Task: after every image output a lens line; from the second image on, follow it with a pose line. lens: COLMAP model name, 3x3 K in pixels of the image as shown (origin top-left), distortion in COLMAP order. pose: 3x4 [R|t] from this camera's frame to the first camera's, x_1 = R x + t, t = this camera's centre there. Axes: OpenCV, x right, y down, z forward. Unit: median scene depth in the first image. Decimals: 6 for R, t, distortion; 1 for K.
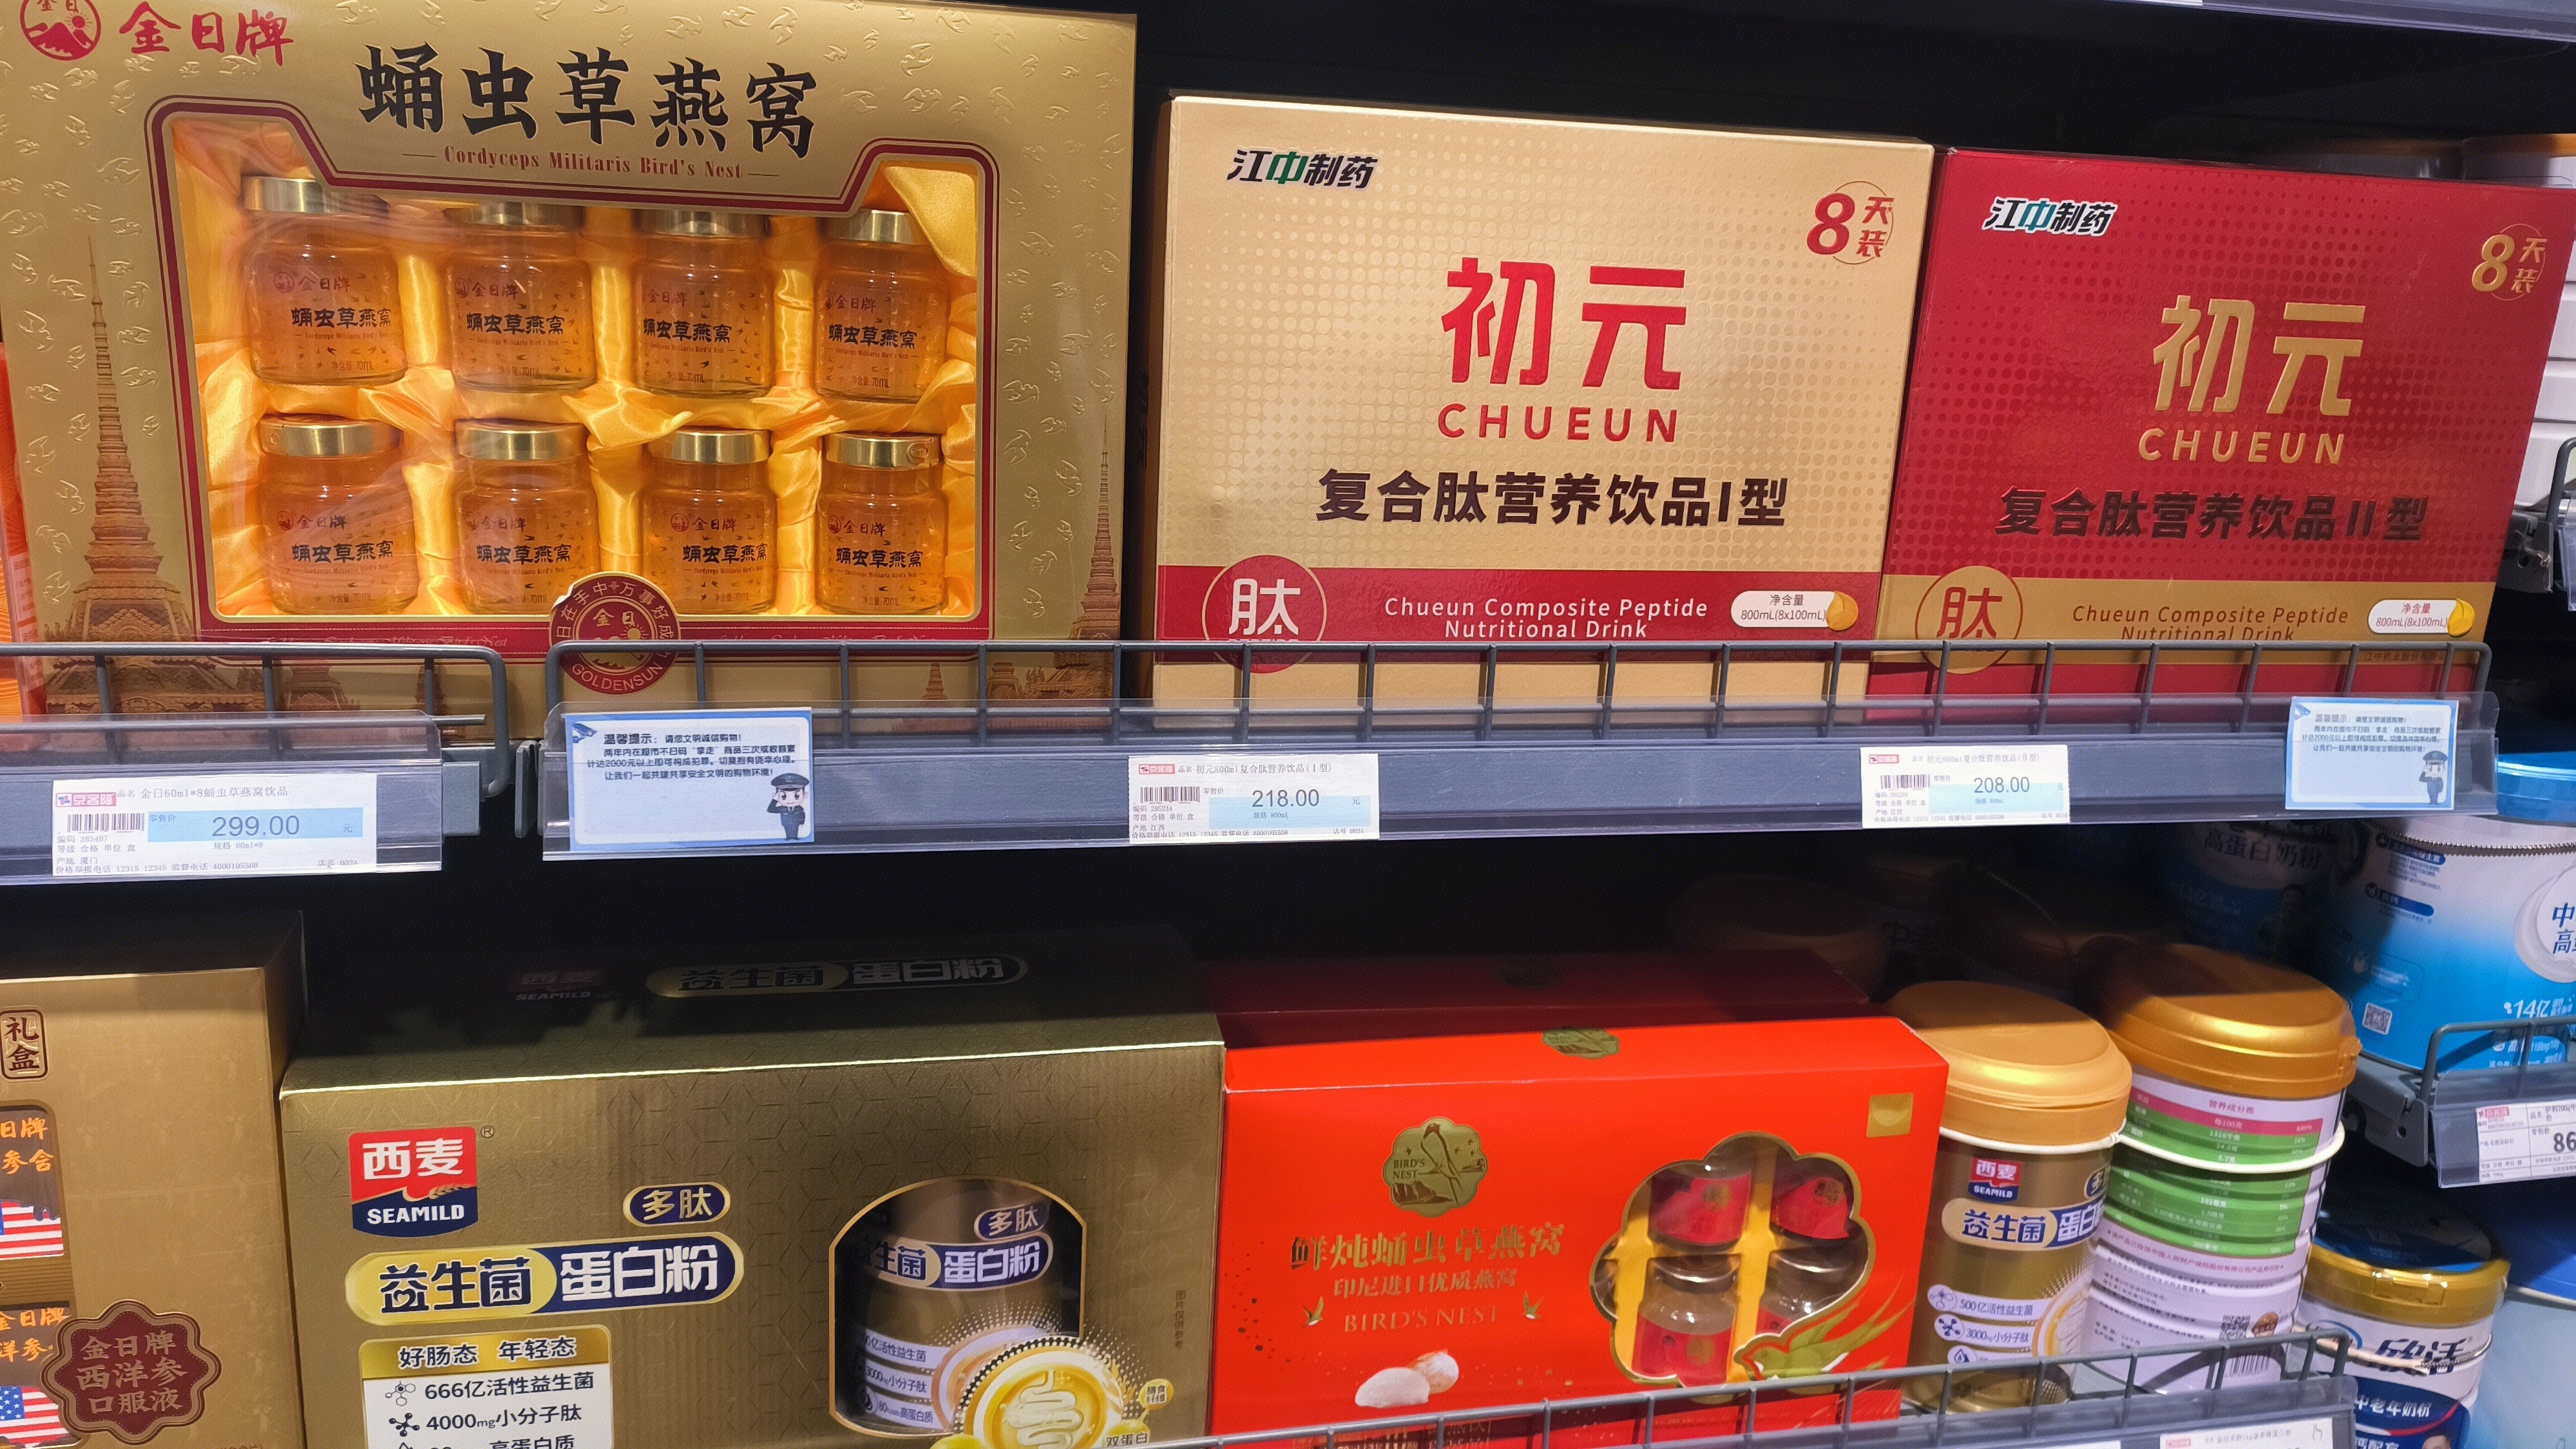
lens RADIAL K [[1884.1, 0, 1286.3], [0, 1884.1, 719.0], [0, 0, 1]] dist [0.010800, -0.003213]
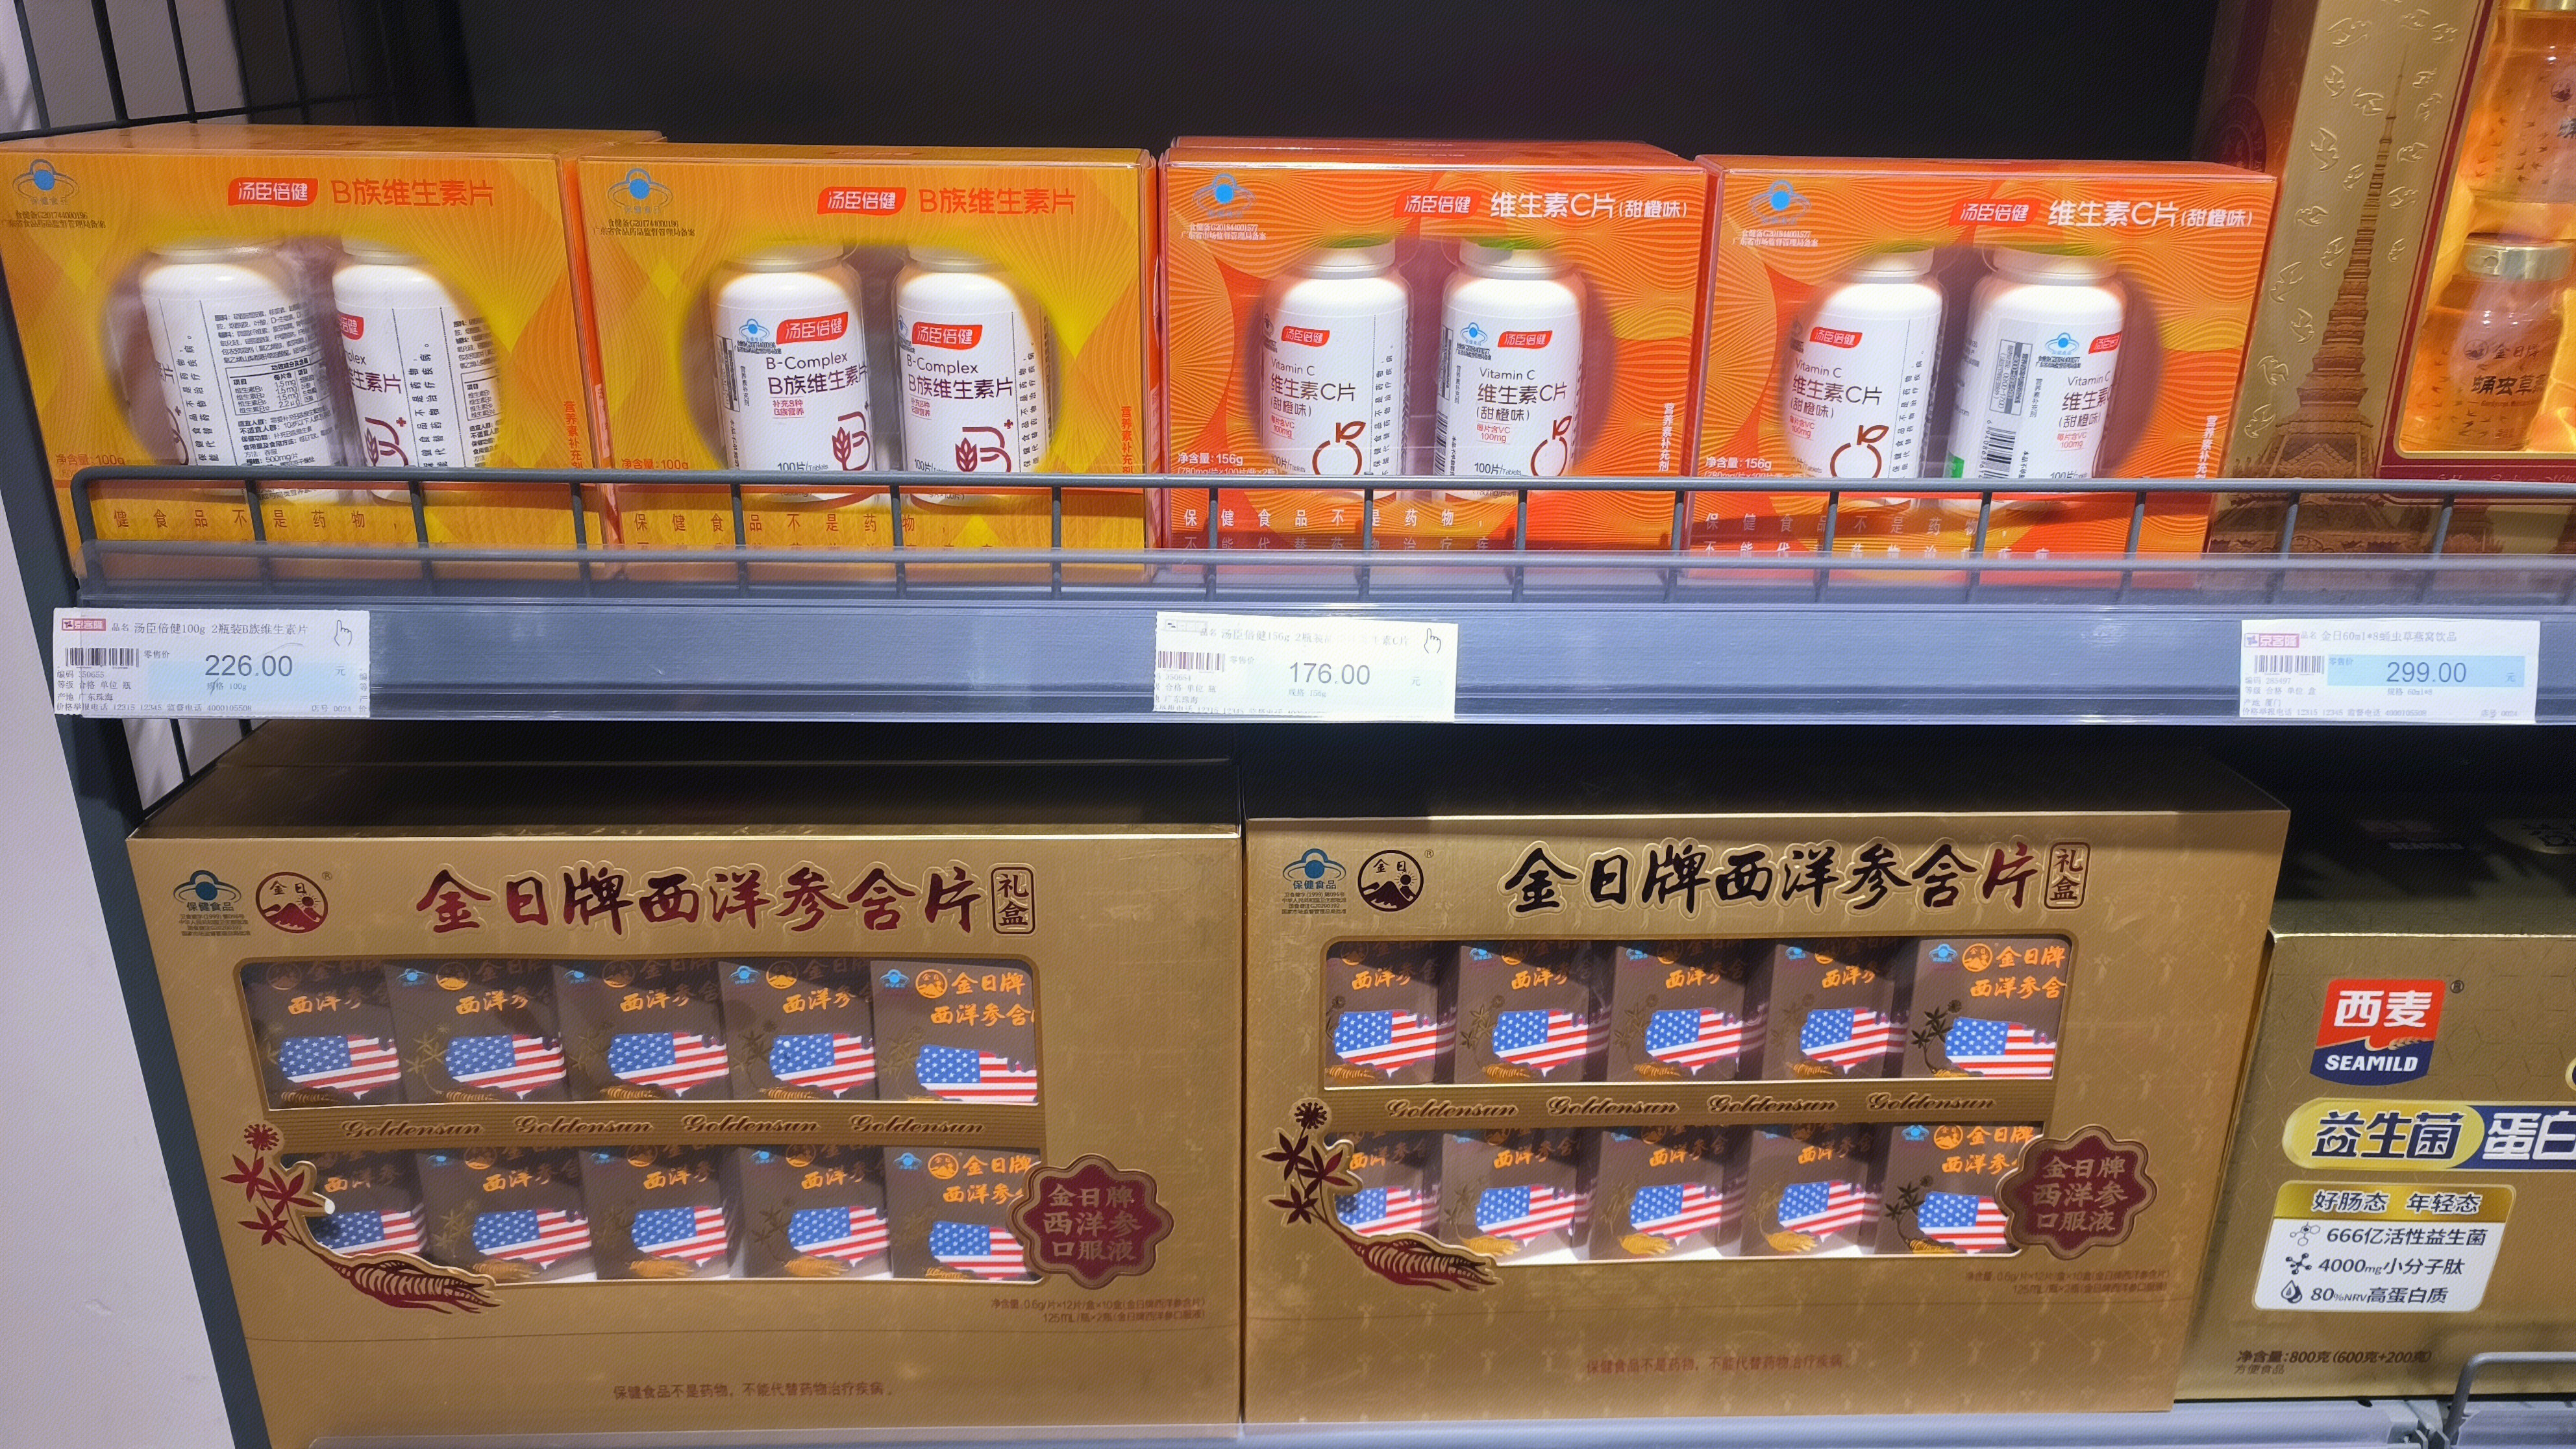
lens RADIAL K [[1884.1, 0, 1285.7], [0, 1884.1, 732.8], [0, 0, 1]] dist [0.010800, -0.003213]
pose [[0.979857, 0.043552, -0.194894, -0.834934], [-0.020951, 0.992963, 0.116560, -0.011702], [0.198599, -0.110129, 0.973874, -0.052116]]
